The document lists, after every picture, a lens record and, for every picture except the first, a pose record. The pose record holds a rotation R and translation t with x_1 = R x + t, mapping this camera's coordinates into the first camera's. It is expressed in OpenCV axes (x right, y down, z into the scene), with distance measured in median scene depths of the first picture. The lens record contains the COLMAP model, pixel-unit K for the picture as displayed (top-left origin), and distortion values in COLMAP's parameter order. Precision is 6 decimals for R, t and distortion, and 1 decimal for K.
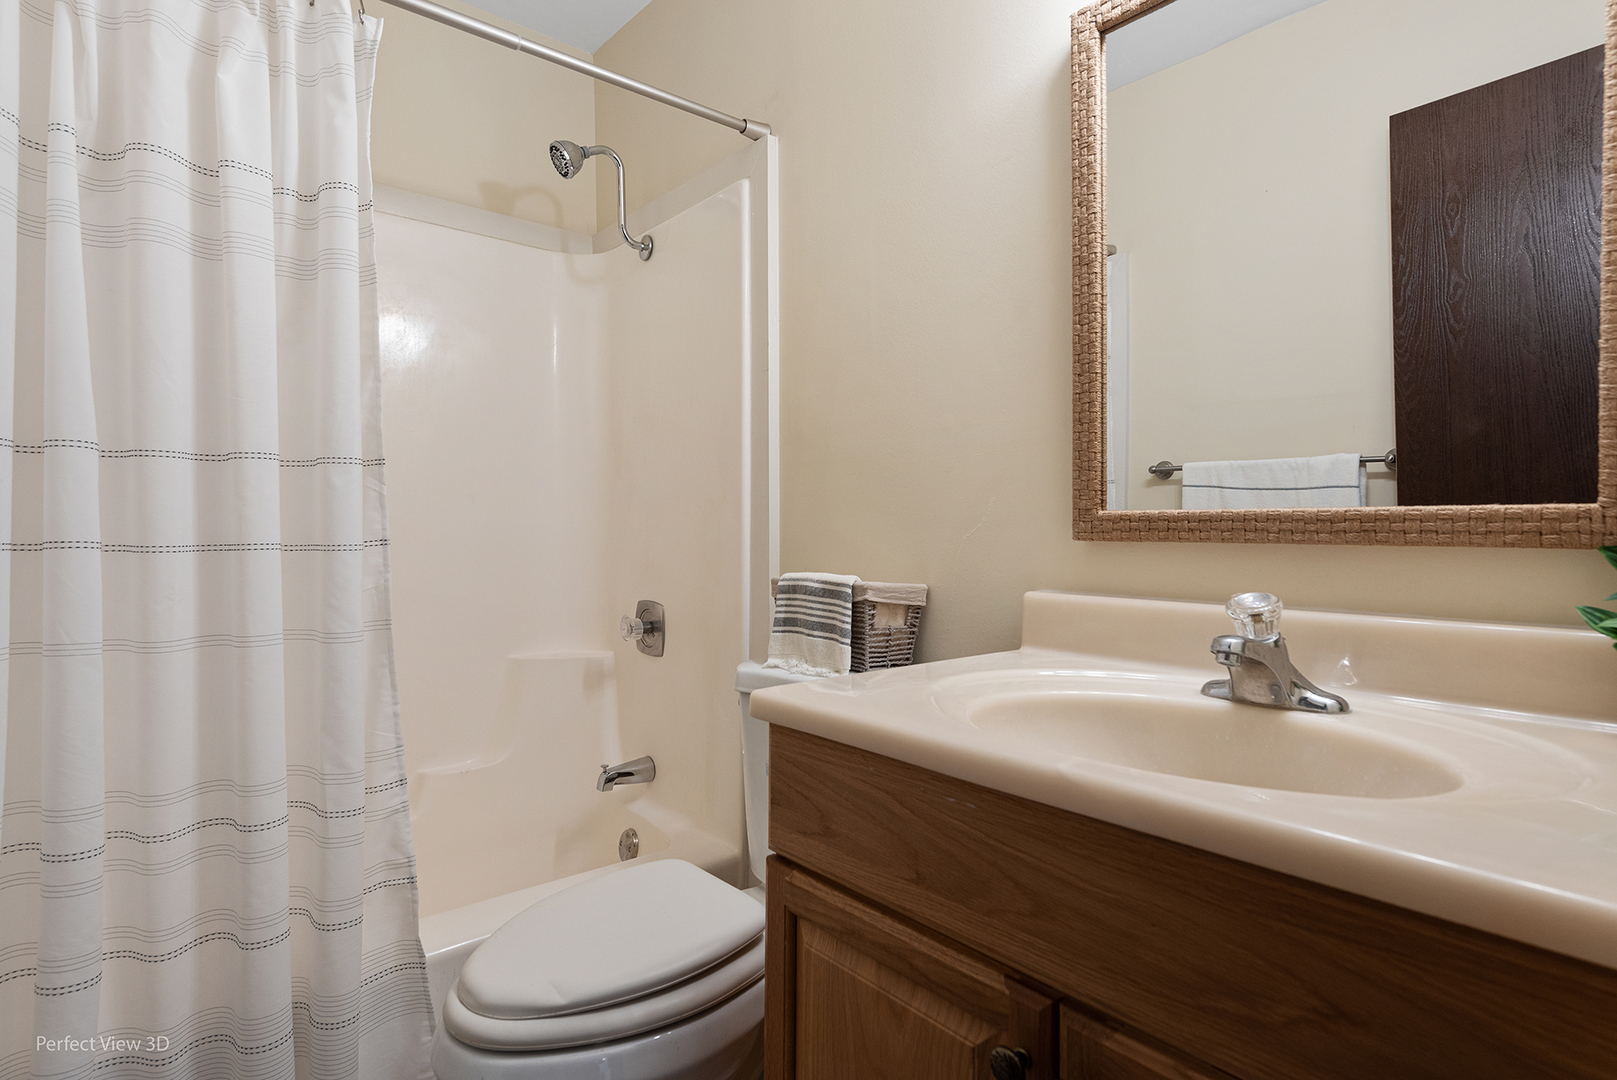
lens RADIAL K [[867.5, 0, 809.0], [0, 867.5, 547.6], [0, 0, 1]] dist [0.020233, -0.004795]
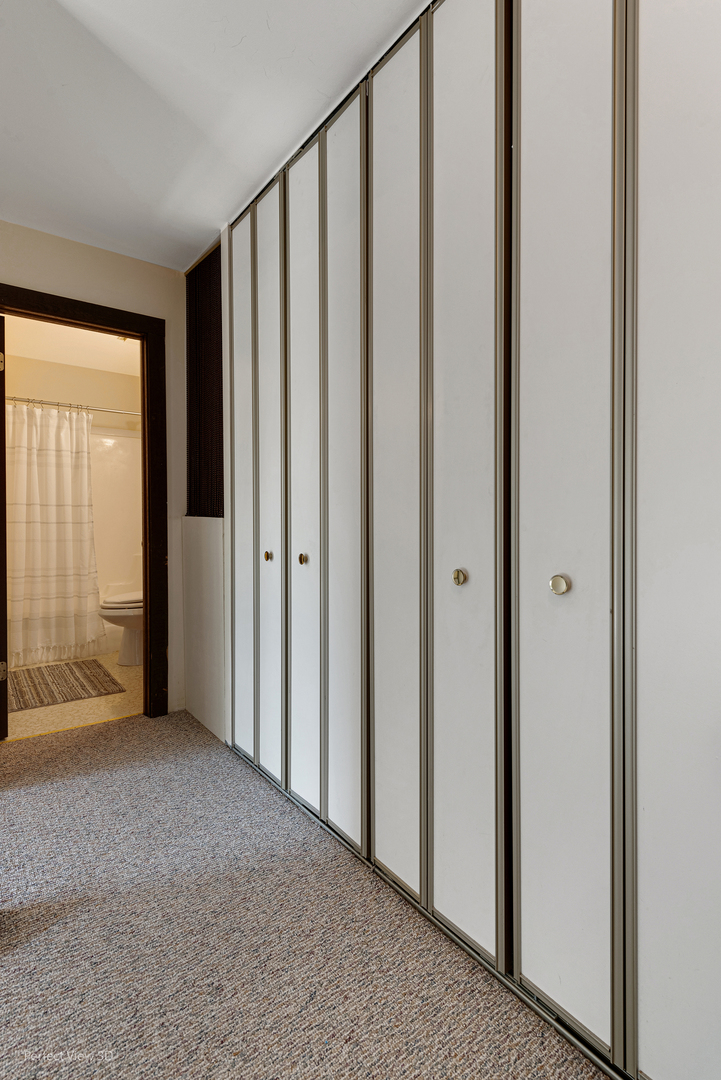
lens RADIAL K [[534.5, 0, 360.6], [0, 534.5, 529.5], [0, 0, 1]] dist [0.026323, 0.000229]
pose [[0.998297, -0.001790, -0.058317, 1.305802], [0.001365, 0.999972, -0.007331, 0.065490], [0.058328, 0.007238, 0.998271, -2.112009]]
